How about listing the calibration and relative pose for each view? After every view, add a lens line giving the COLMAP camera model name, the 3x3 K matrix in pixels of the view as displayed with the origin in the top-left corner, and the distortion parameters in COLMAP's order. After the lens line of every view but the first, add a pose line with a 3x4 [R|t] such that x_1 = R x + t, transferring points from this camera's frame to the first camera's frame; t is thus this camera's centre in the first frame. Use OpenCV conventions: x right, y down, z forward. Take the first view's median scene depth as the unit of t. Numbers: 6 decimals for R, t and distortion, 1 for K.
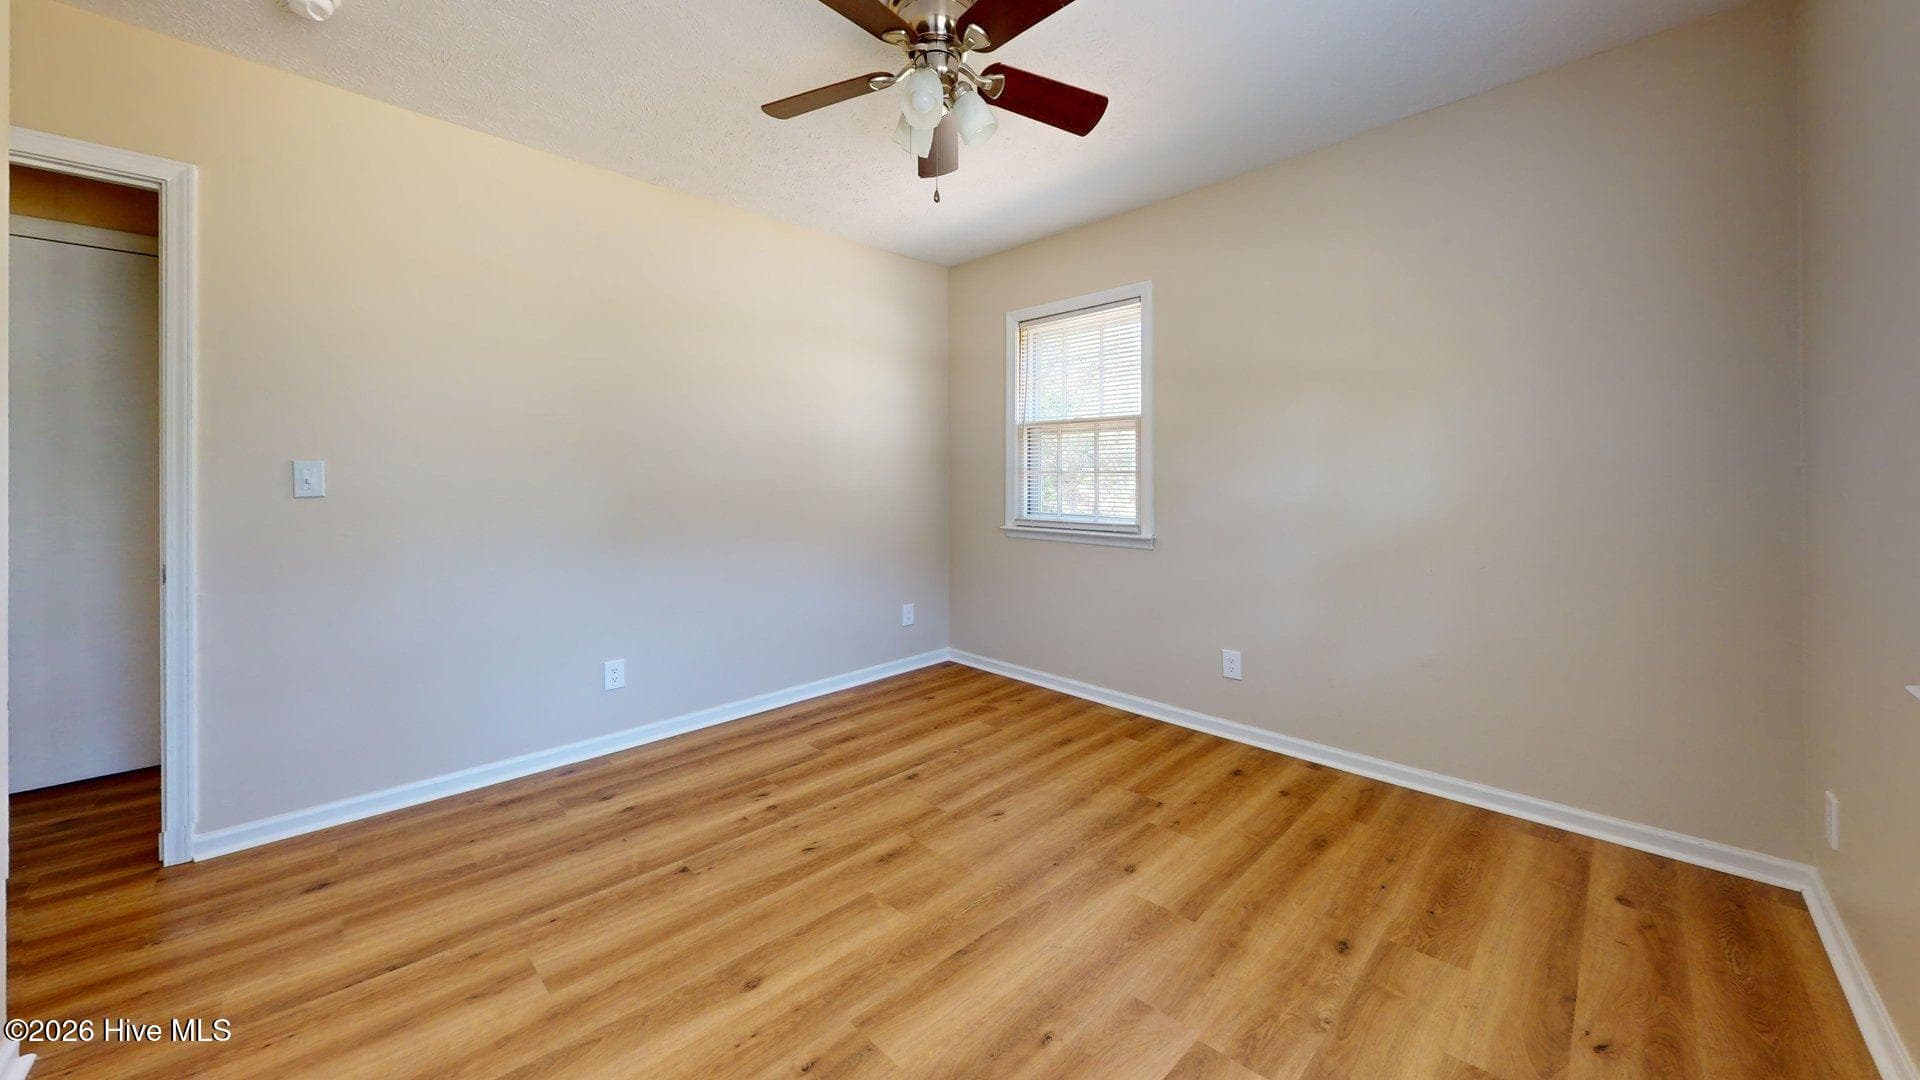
lens RADIAL K [[683.6, 0, 1002.0], [0, 683.6, 546.6], [0, 0, 1]] dist [-0.002328, -0.000180]
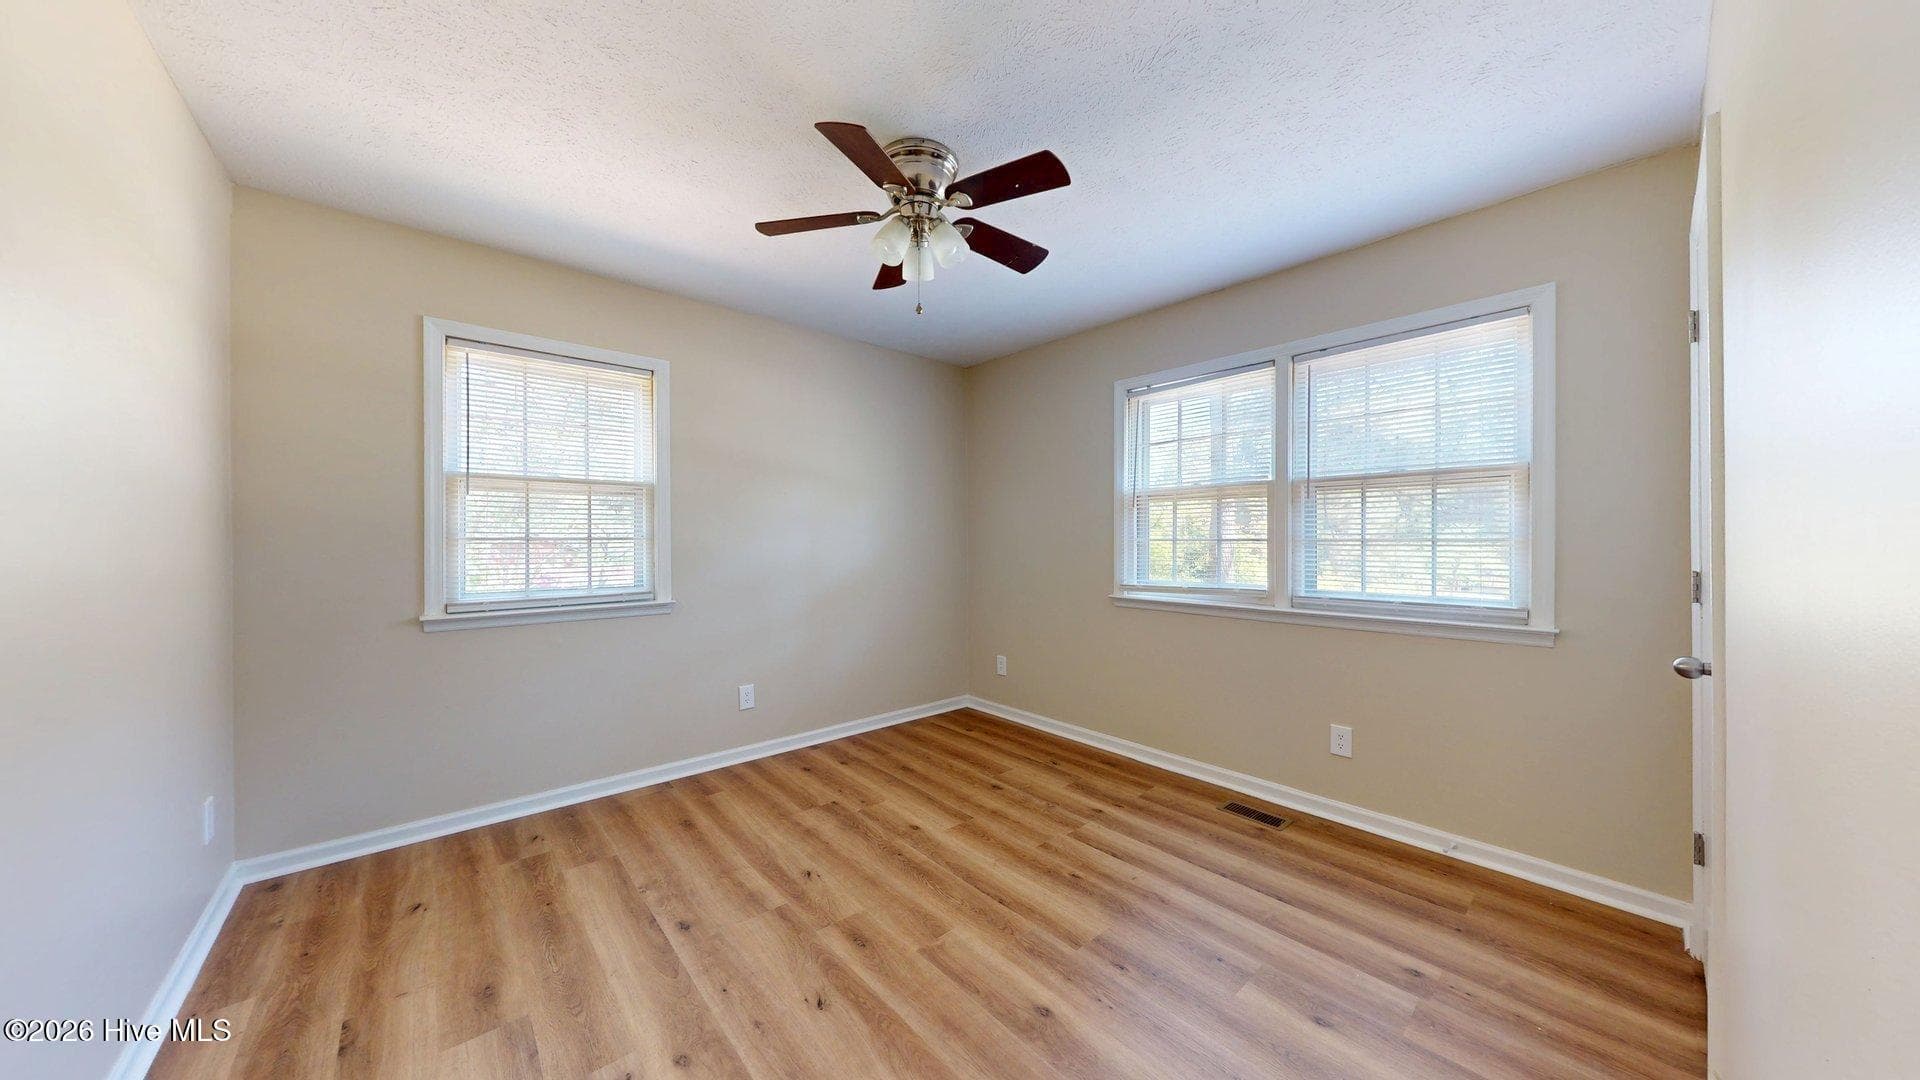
lens RADIAL K [[616.7, 0, 960.0], [0, 616.7, 540.0], [0, 0, 1]] dist [-0.001070, -0.000096]
pose [[0.106660, -0.015145, 0.994180, -0.660168], [0.108541, 0.994086, 0.003499, -0.061321], [-0.988353, 0.107536, 0.107673, 0.463958]]
